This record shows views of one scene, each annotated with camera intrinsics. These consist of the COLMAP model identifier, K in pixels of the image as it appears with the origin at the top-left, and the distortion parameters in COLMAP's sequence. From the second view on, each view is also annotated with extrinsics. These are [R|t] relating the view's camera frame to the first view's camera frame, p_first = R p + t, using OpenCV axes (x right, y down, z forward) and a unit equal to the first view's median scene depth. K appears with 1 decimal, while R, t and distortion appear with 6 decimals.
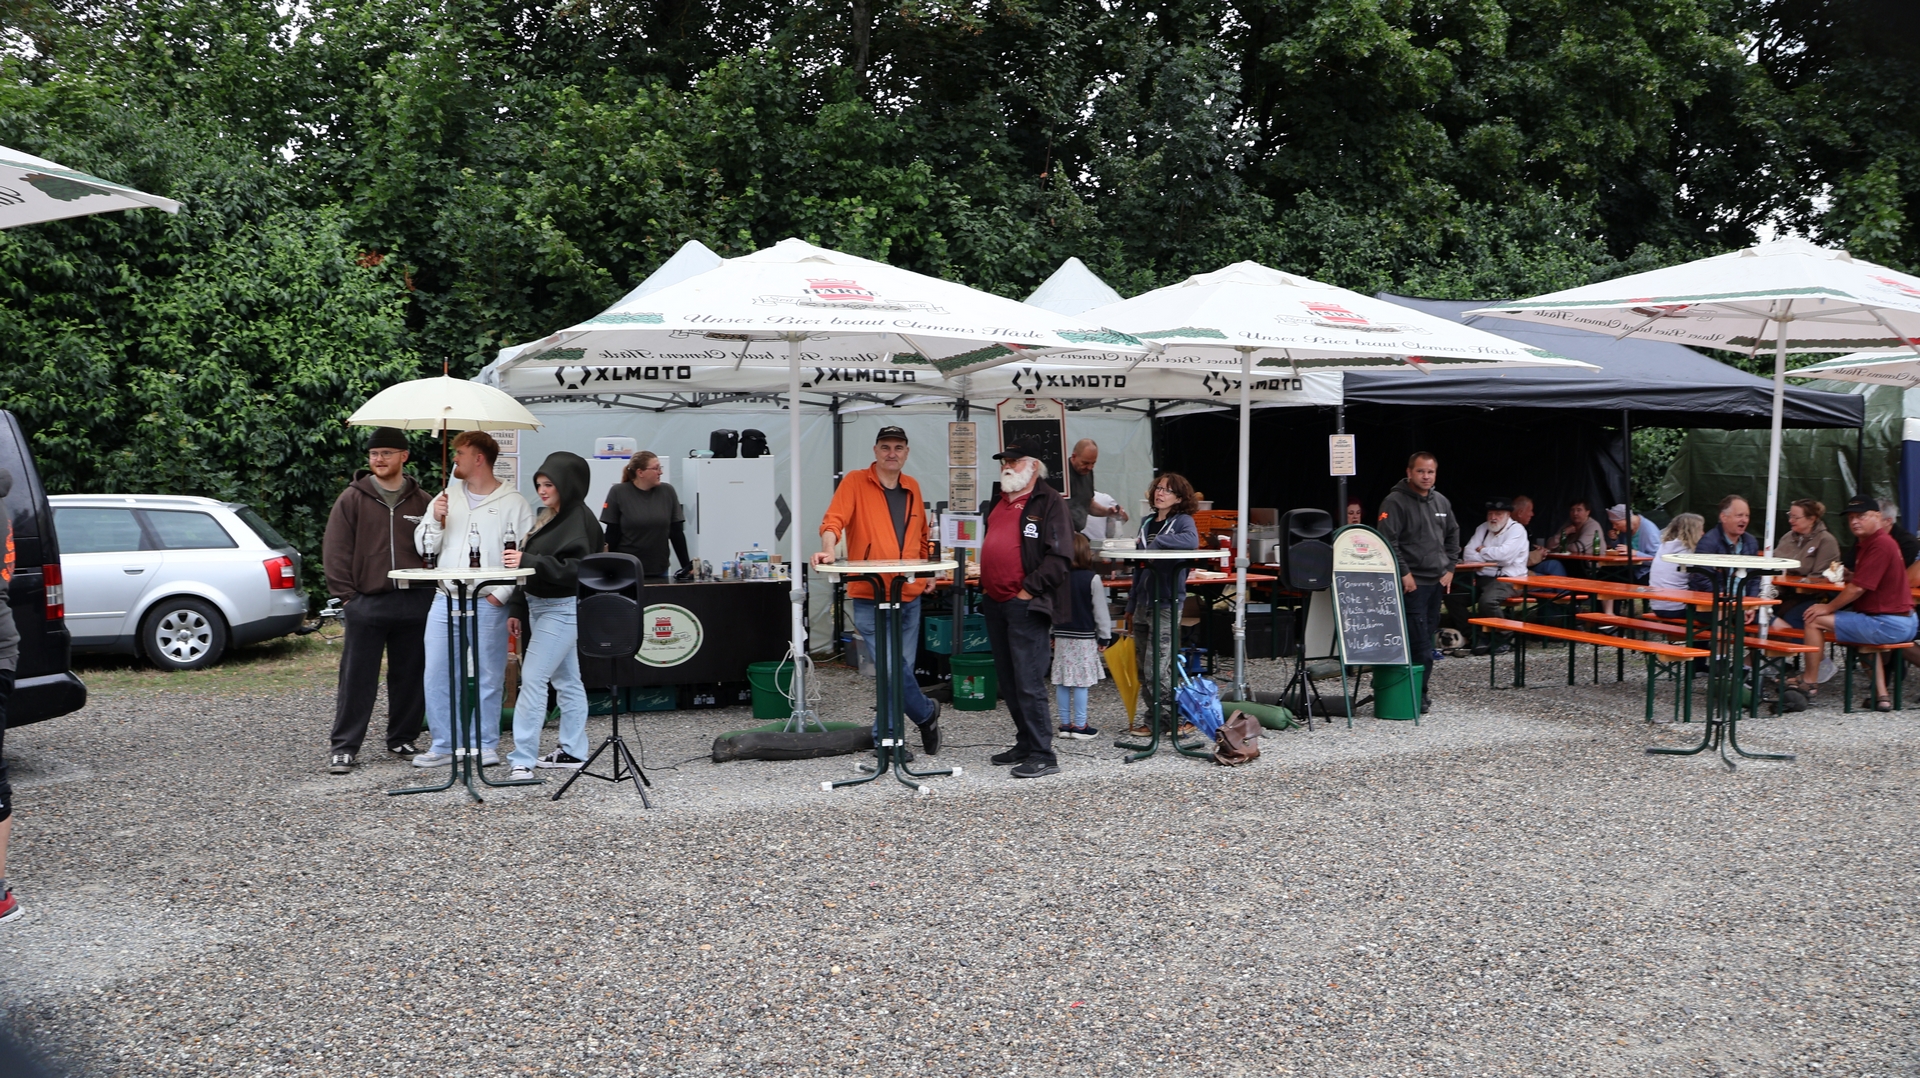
lens RADIAL K [[1636.4, 0, 976.0], [0, 1636.4, 530.8], [0, 0, 1]] dist [-0.144935, 0.102913]
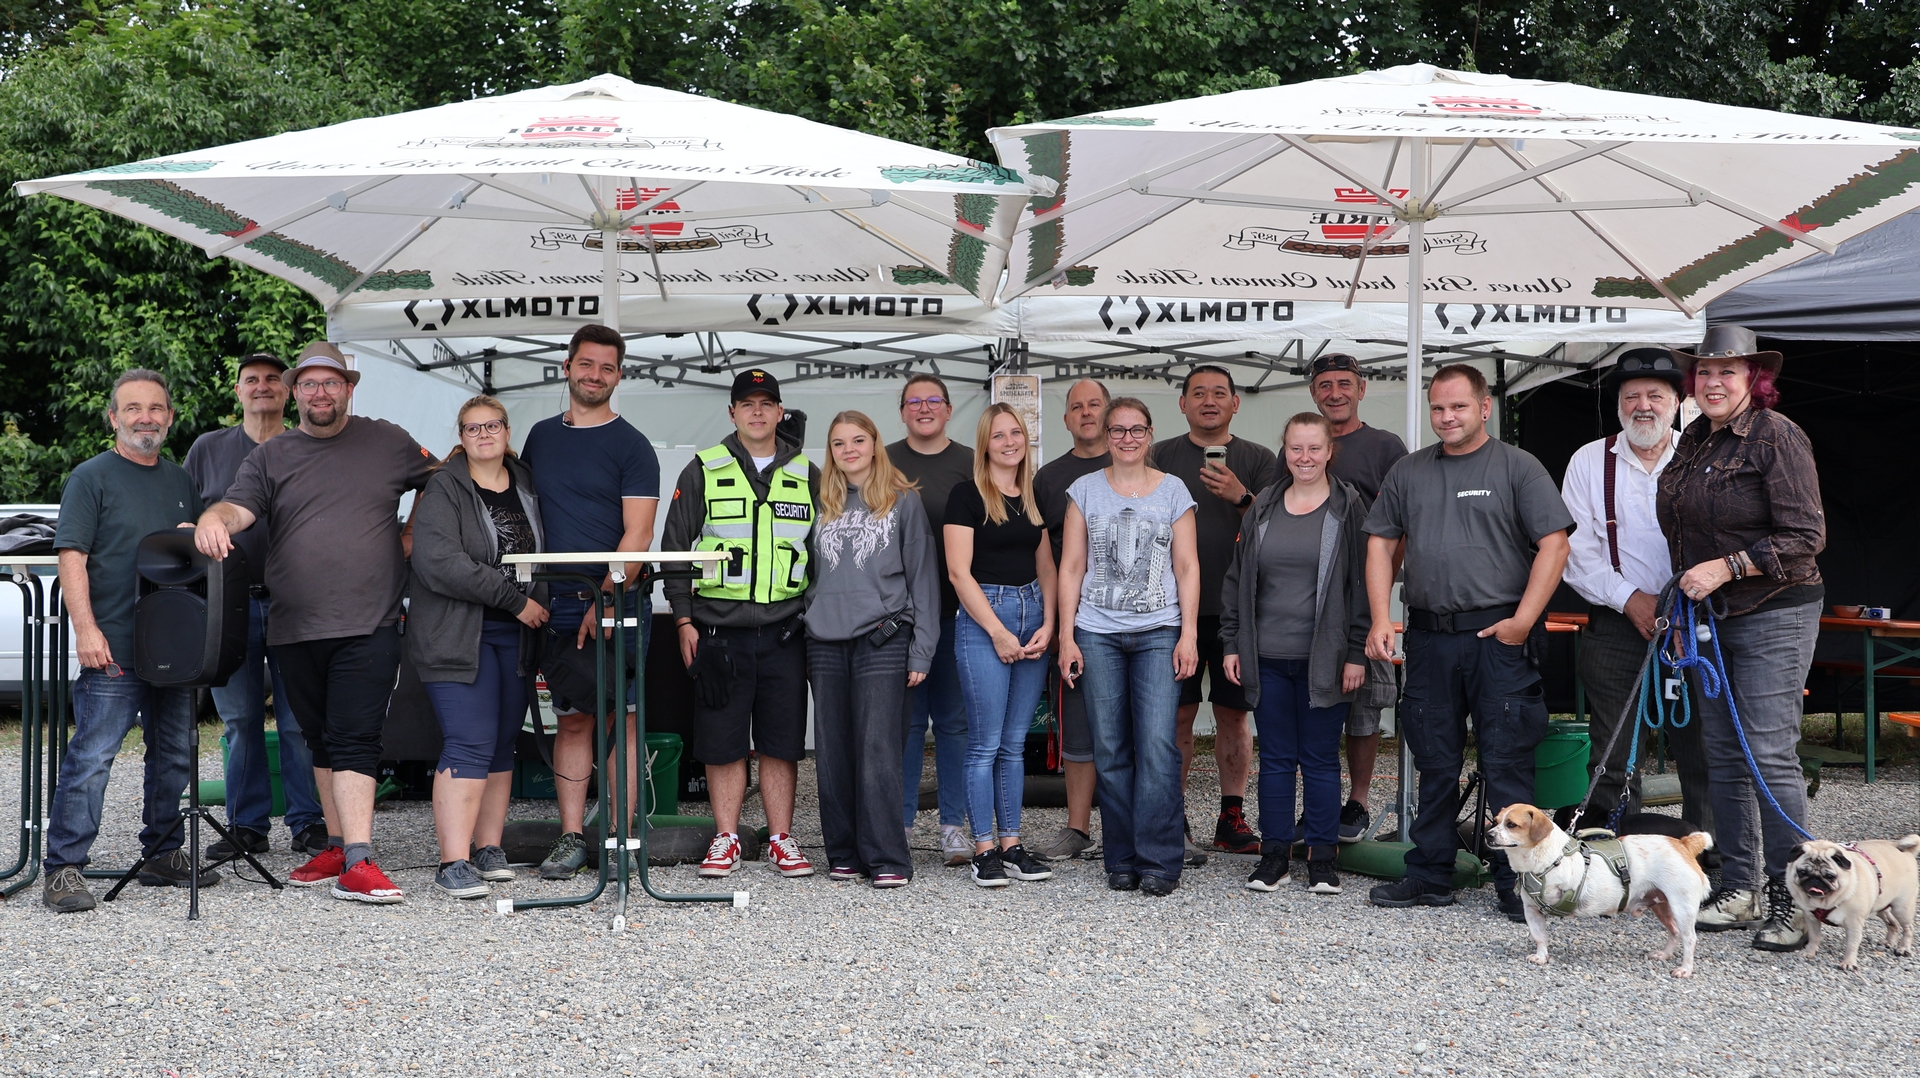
lens RADIAL K [[1990.5, 0, 962.2], [0, 1990.5, 547.1], [0, 0, 1]] dist [-0.023496, 0.000000]
pose [[0.934405, 0.003606, -0.356195, 0.273466], [-0.017934, 0.999157, -0.036930, 0.034463], [0.355761, 0.040895, 0.933682, 0.271363]]
